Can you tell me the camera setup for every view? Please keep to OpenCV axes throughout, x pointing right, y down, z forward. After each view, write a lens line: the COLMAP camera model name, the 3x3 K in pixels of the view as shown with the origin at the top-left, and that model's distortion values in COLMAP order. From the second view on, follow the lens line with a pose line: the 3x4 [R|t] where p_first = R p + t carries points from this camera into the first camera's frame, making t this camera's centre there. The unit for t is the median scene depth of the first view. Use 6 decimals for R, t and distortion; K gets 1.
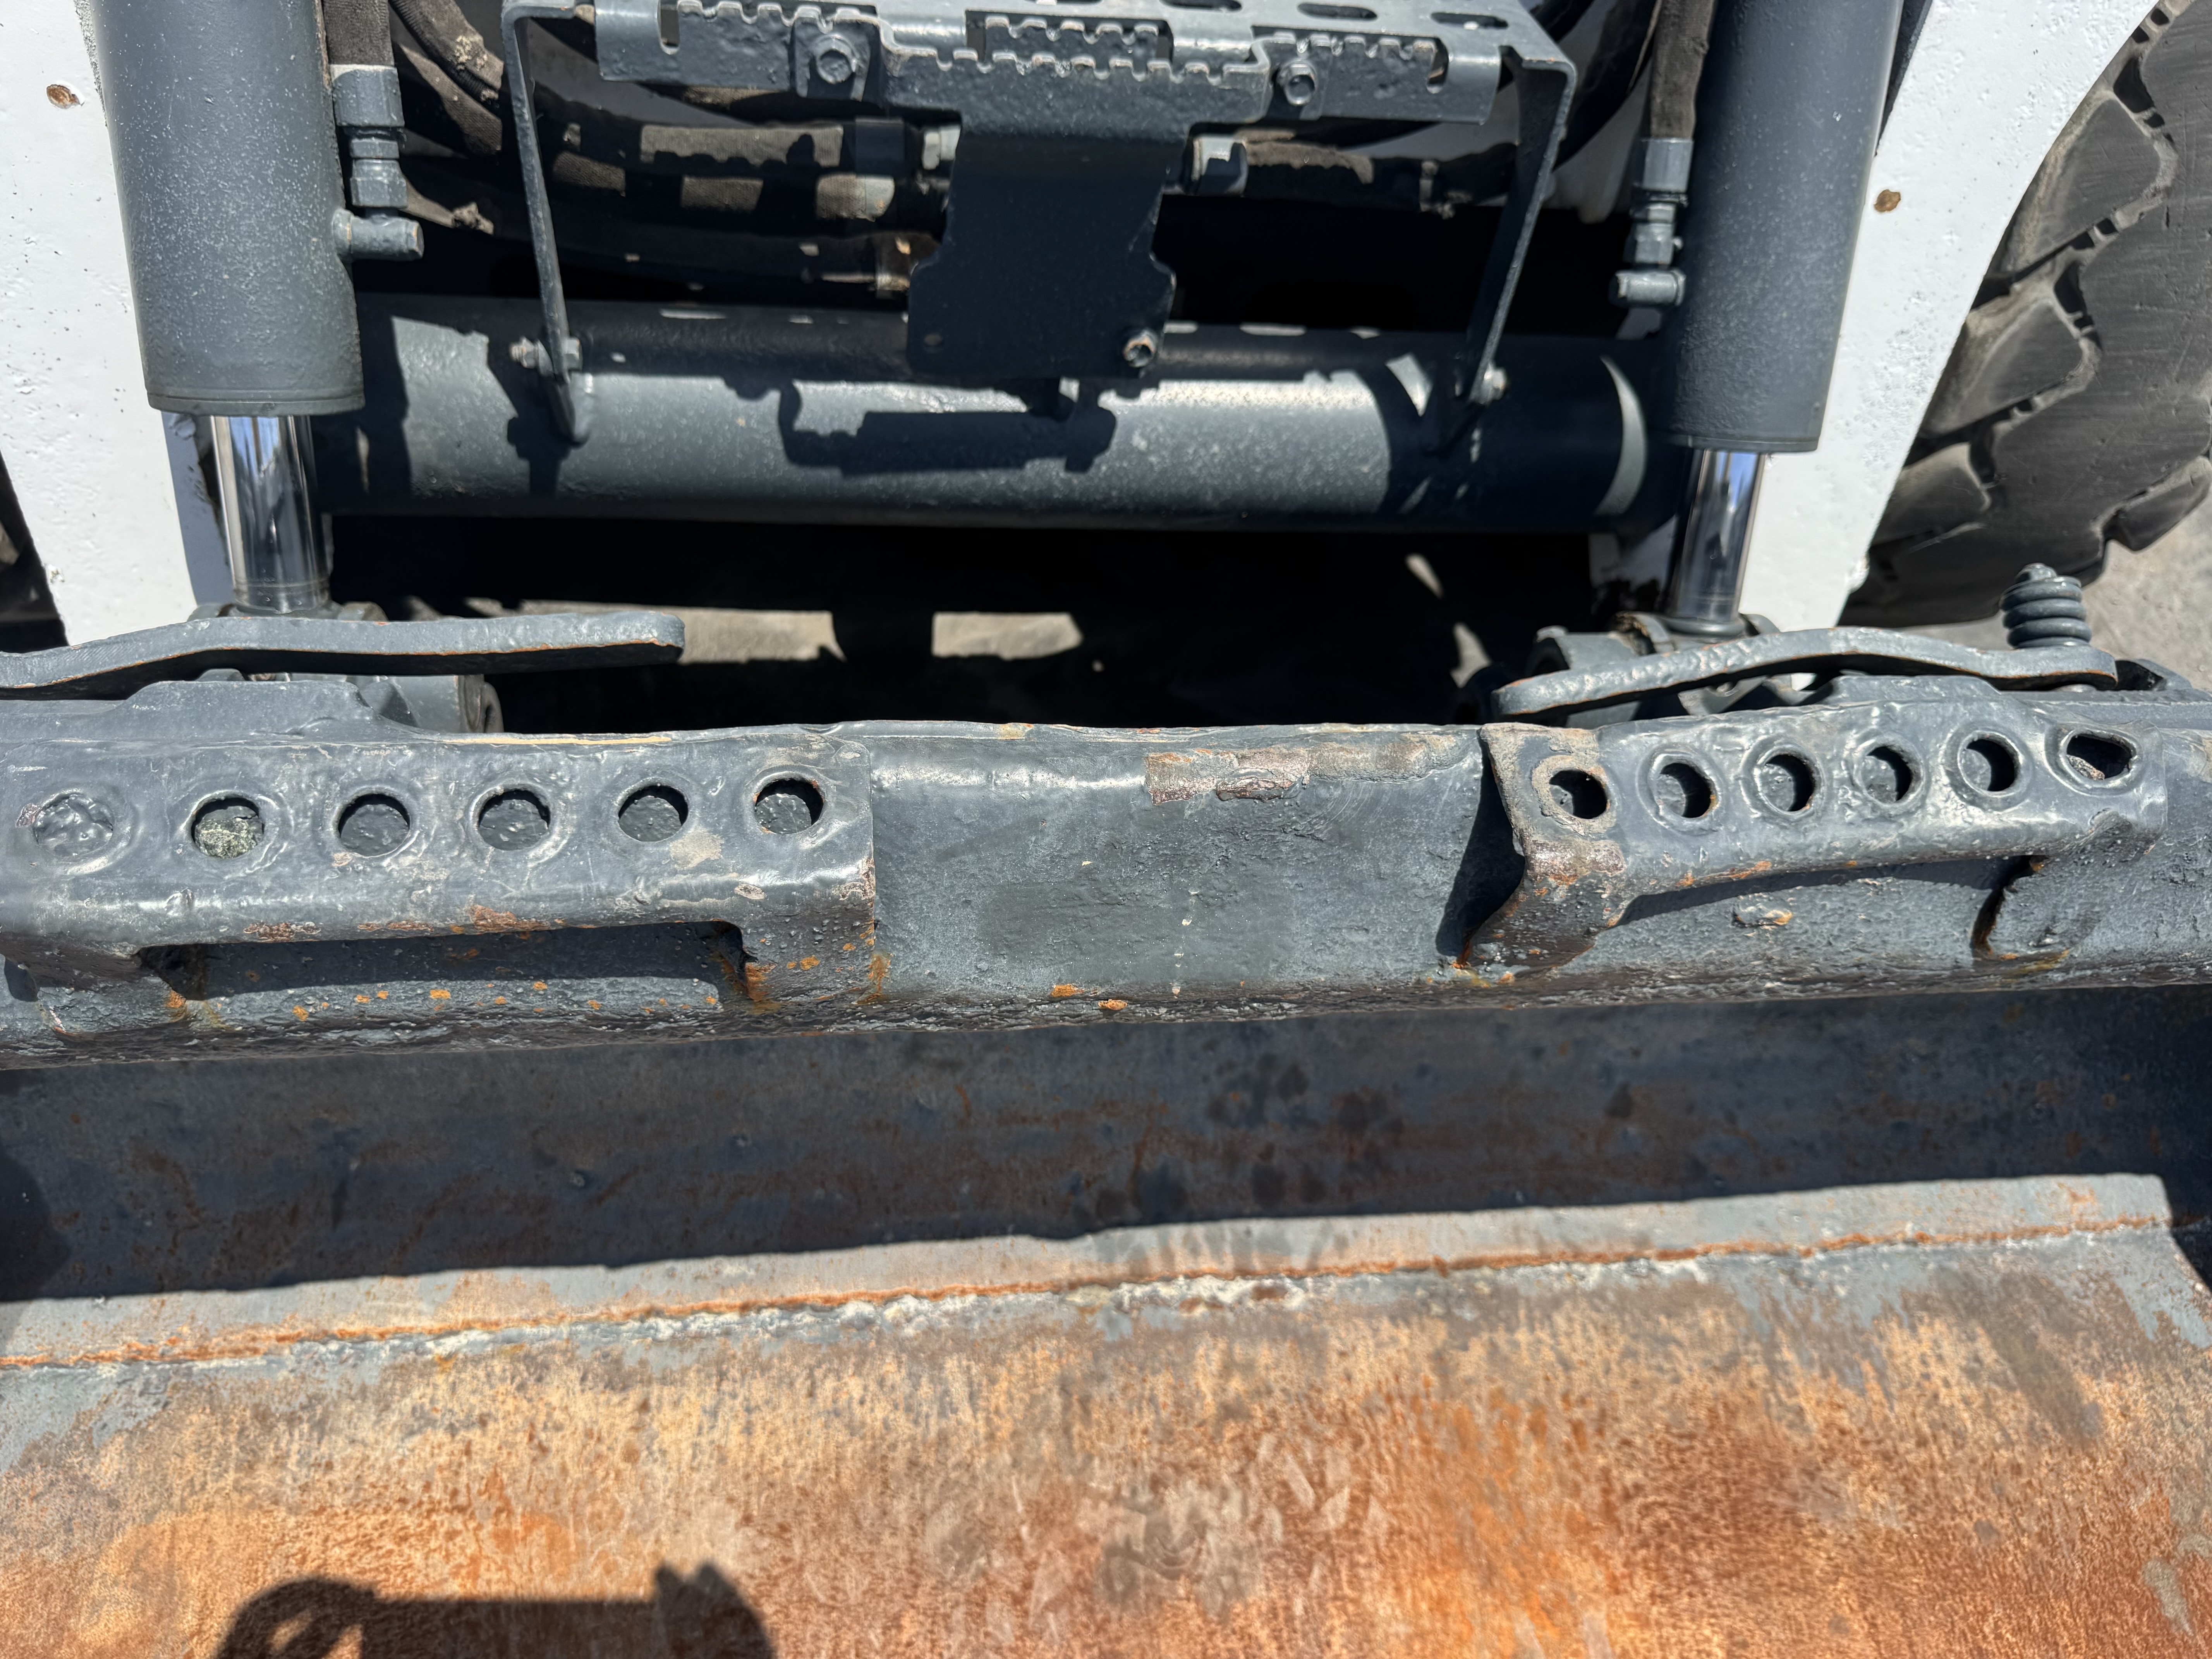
lens RADIAL K [[1601.6, 0, 1109.9], [0, 1601.6, 825.4], [0, 0, 1]] dist [0.035002, -0.056238]
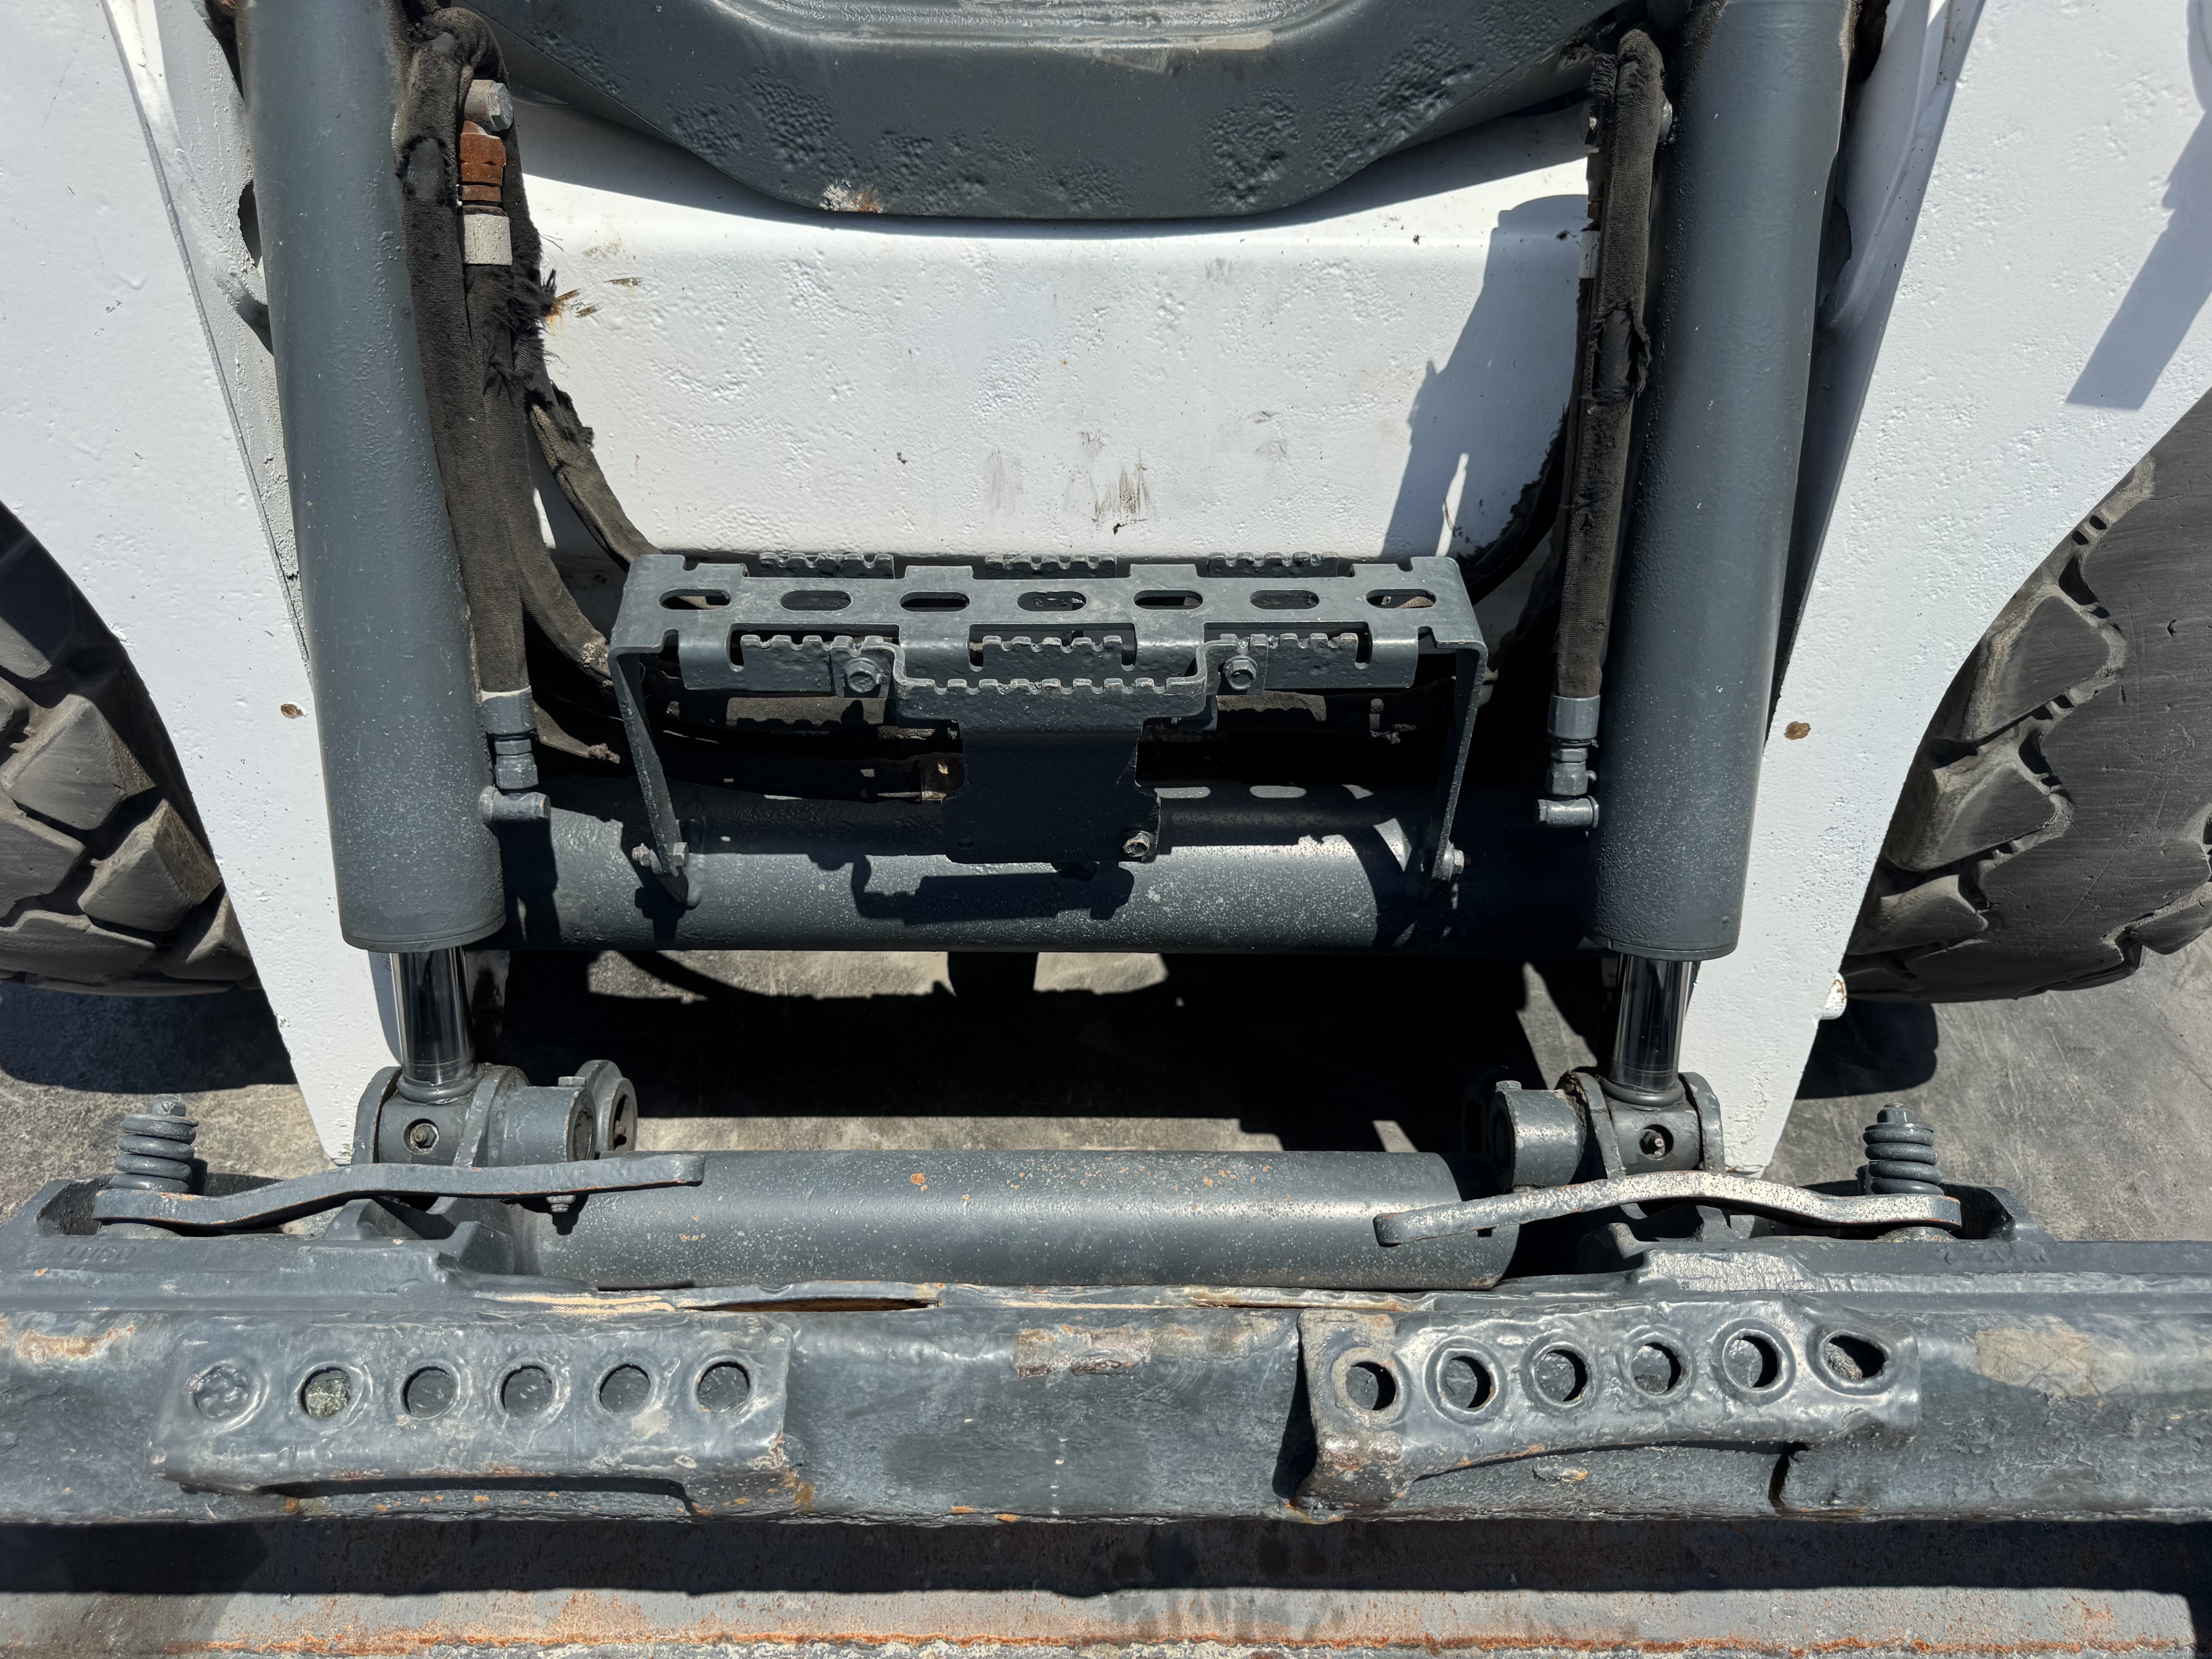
lens RADIAL K [[1601.6, 0, 1118.8], [0, 1601.6, 814.5], [0, 0, 1]] dist [0.035002, -0.056238]
pose [[0.988481, 0.011341, -0.150917, 0.169615], [-0.023449, 0.996623, -0.078699, -0.209048], [0.149515, 0.081331, 0.985409, -0.153915]]
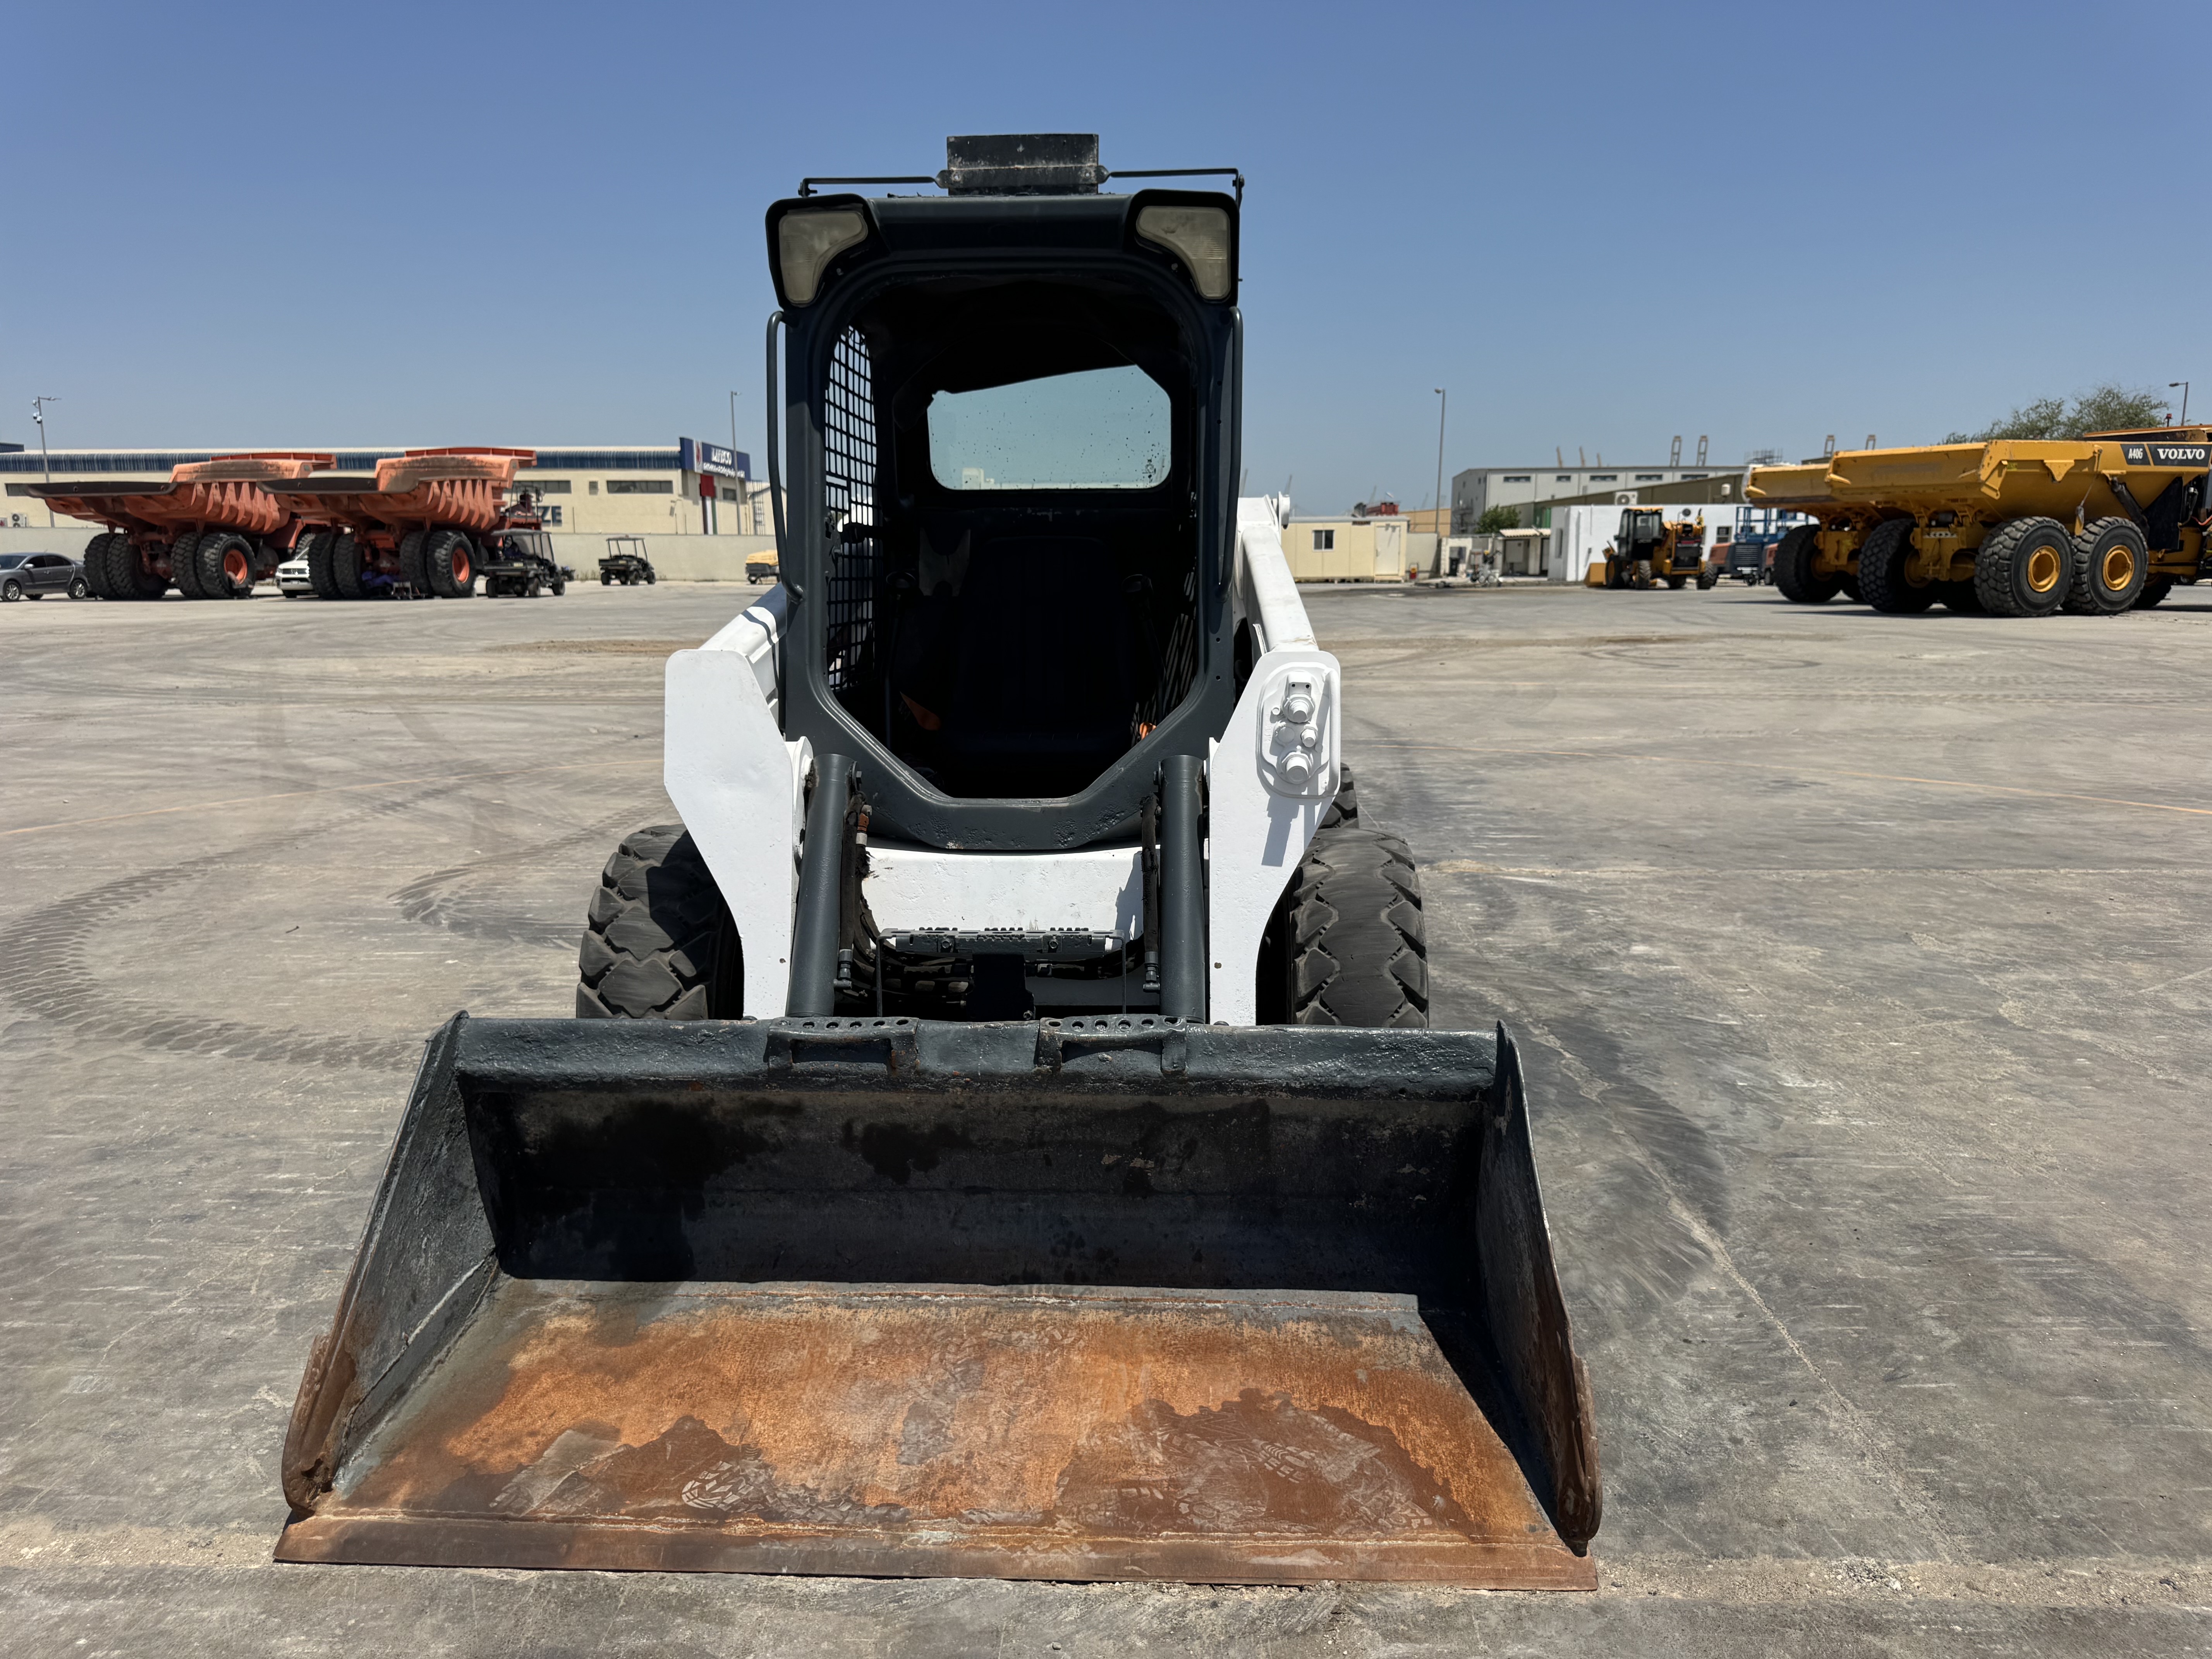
lens RADIAL K [[1601.6, 0, 1110.4], [0, 1601.6, 836.6], [0, 0, 1]] dist [0.035002, -0.056238]
pose [[0.979327, -0.091880, -0.180216, 0.844126], [-0.050554, 0.751461, -0.657838, 1.684426], [0.195867, 0.653349, 0.731281, -1.794825]]
